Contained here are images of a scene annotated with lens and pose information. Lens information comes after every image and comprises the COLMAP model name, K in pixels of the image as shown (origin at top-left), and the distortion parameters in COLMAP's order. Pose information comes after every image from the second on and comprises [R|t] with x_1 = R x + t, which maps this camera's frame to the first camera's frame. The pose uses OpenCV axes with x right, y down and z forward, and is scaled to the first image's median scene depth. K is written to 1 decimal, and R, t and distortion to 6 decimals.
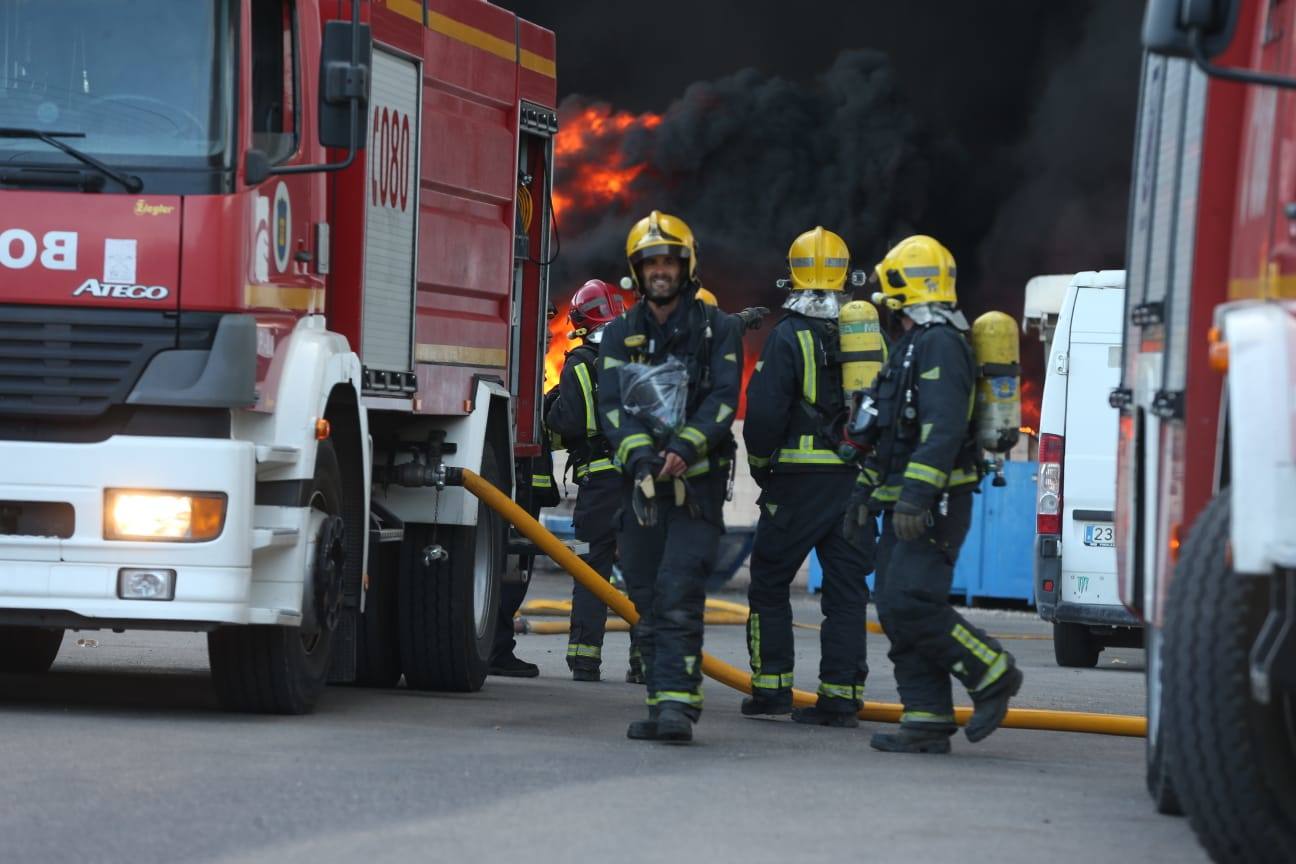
lens RADIAL K [[4264.2, 0, 663.6], [0, 4264.2, 447.2], [0, 0, 1]] dist [0.345295, 2.903304]
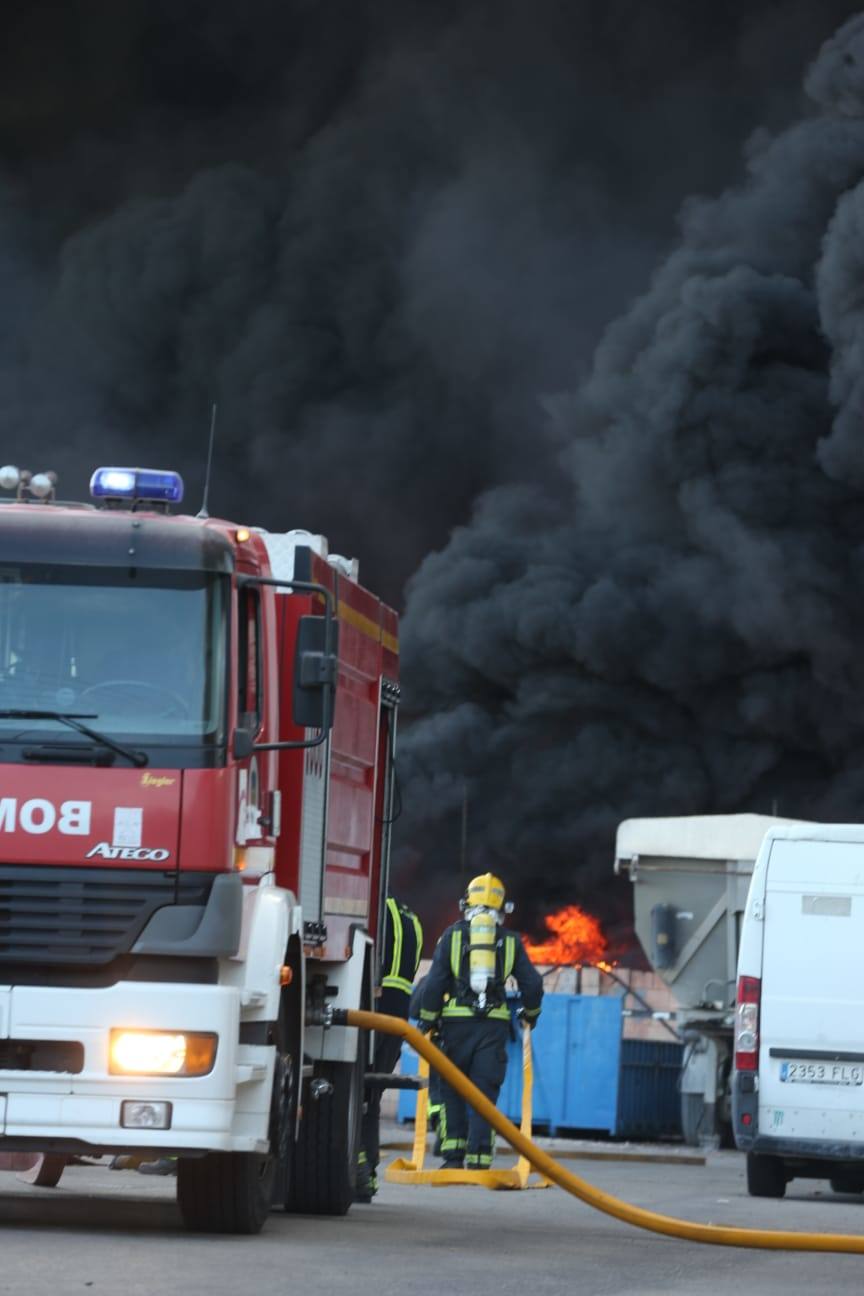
lens RADIAL K [[4145.3, 0, 432.0], [0, 4145.3, 648.0], [0, 0, 1]] dist [0.256980, 1.888307]
pose [[0.998648, 0.011025, 0.050792, -0.100740], [-0.006953, 0.996798, -0.079658, -0.003556], [-0.051508, 0.079197, 0.995527, -0.098500]]
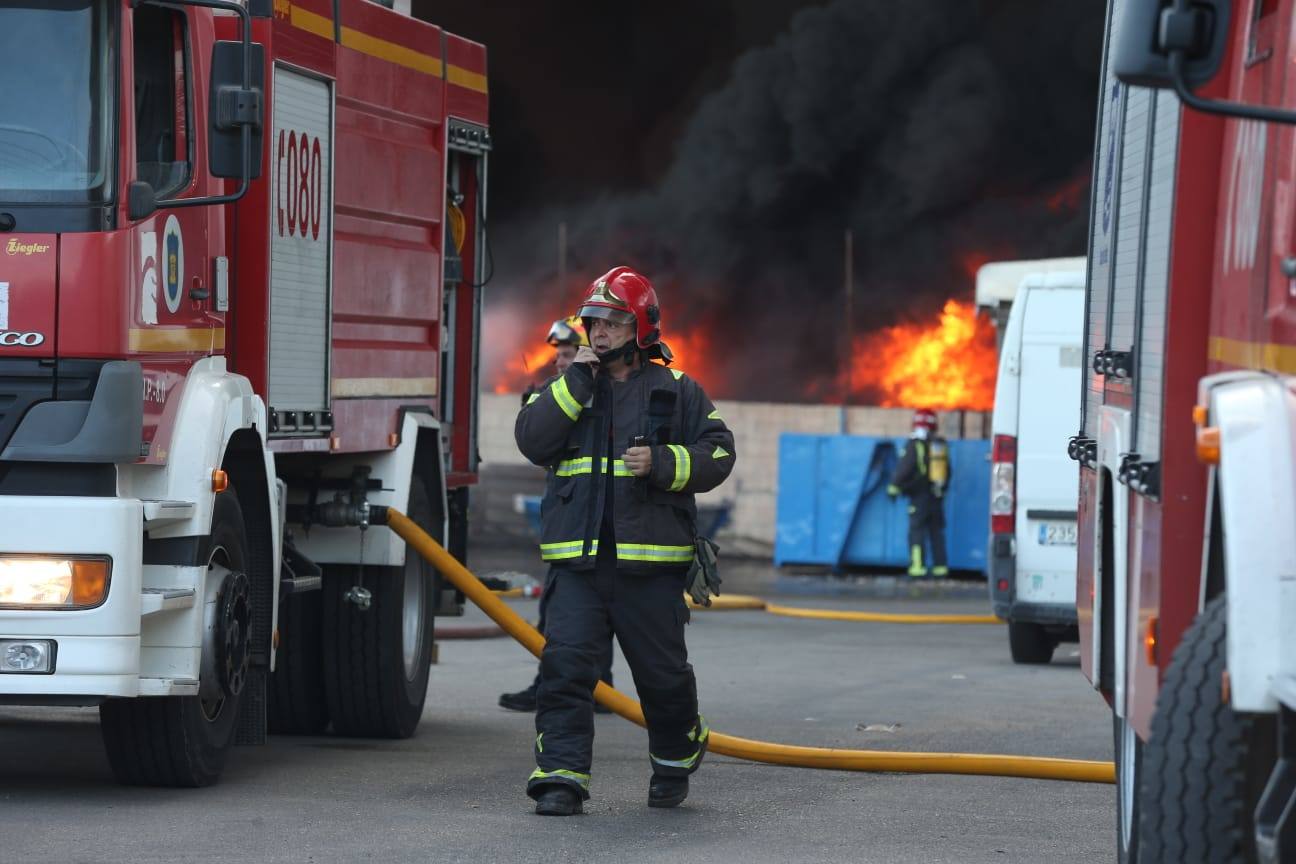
lens RADIAL K [[3990.5, 0, 648.0], [0, 3990.5, 432.0], [0, 0, 1]] dist [0.348485, -0.803093]
pose [[0.999915, -0.012891, 0.001790, 0.011948], [0.012887, 0.999914, 0.002241, -0.016079], [-0.001818, -0.002218, 0.999996, 0.135120]]
